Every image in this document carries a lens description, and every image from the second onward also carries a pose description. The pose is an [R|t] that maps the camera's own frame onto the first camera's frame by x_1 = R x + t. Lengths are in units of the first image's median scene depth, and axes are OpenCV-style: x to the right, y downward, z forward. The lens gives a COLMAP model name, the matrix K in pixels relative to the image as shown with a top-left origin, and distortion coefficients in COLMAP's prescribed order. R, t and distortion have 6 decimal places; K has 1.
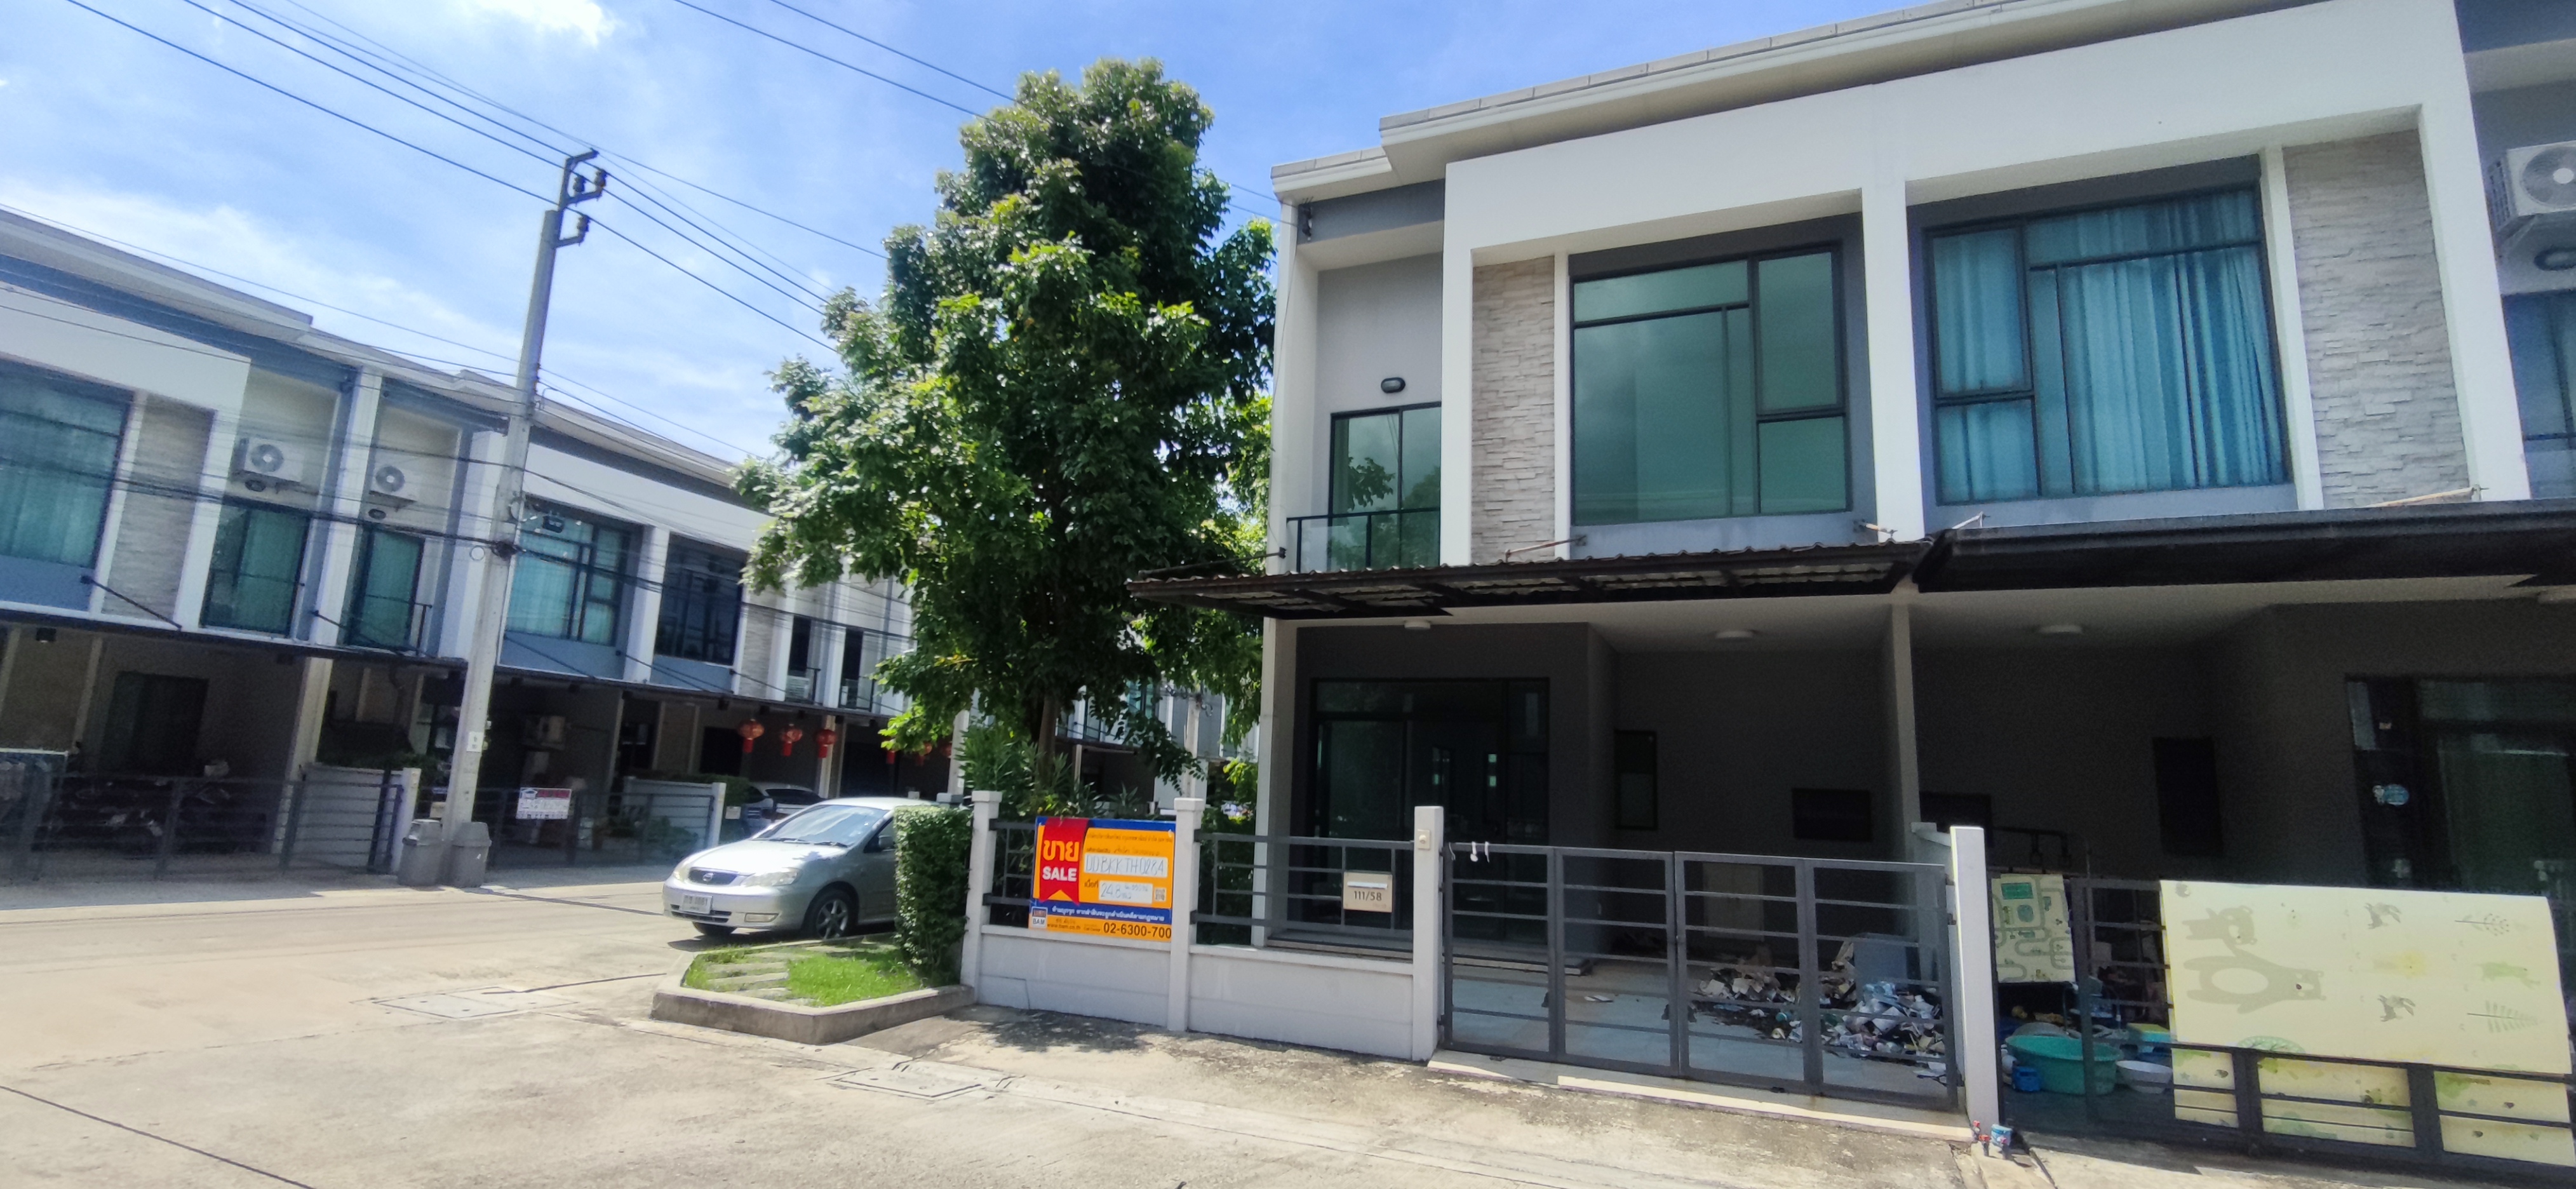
lens RADIAL K [[1161.9, 0, 1272.6], [0, 1161.9, 607.3], [0, 0, 1]] dist [0.003003, -0.000093]
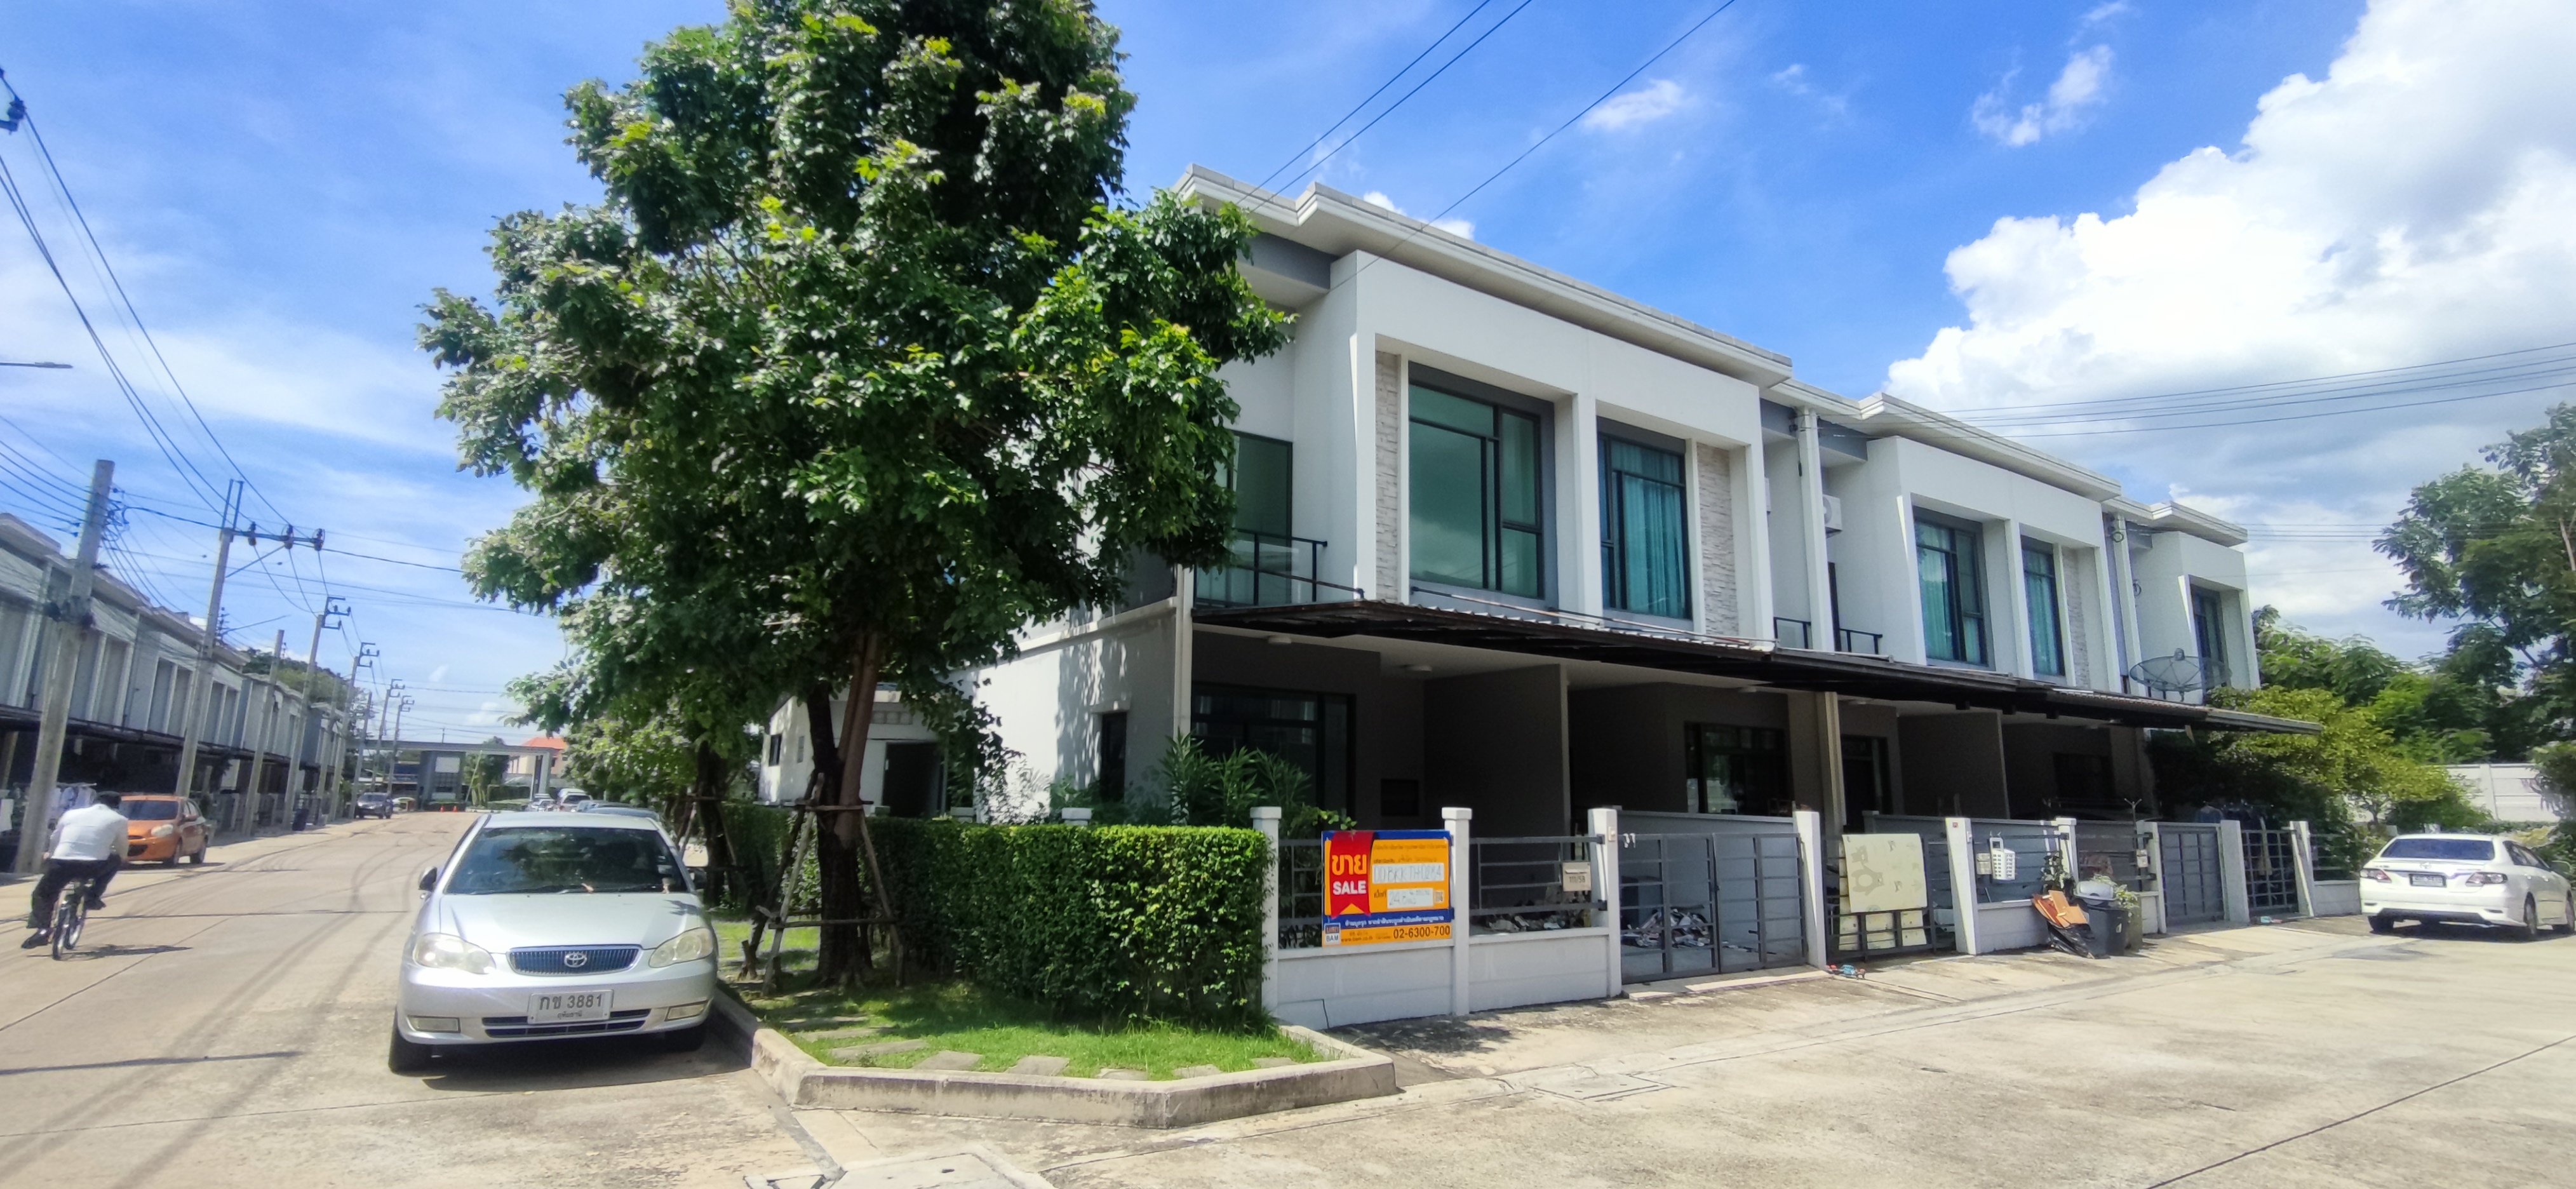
lens RADIAL K [[1185.1, 0, 1238.9], [0, 1185.1, 593.2], [0, 0, 1]] dist [0.008011, -0.000458]
pose [[0.542983, 0.112988, 0.832108, -1.108675], [-0.134827, 0.989781, -0.046418, 0.037753], [-0.828849, -0.086987, 0.552668, 0.531613]]
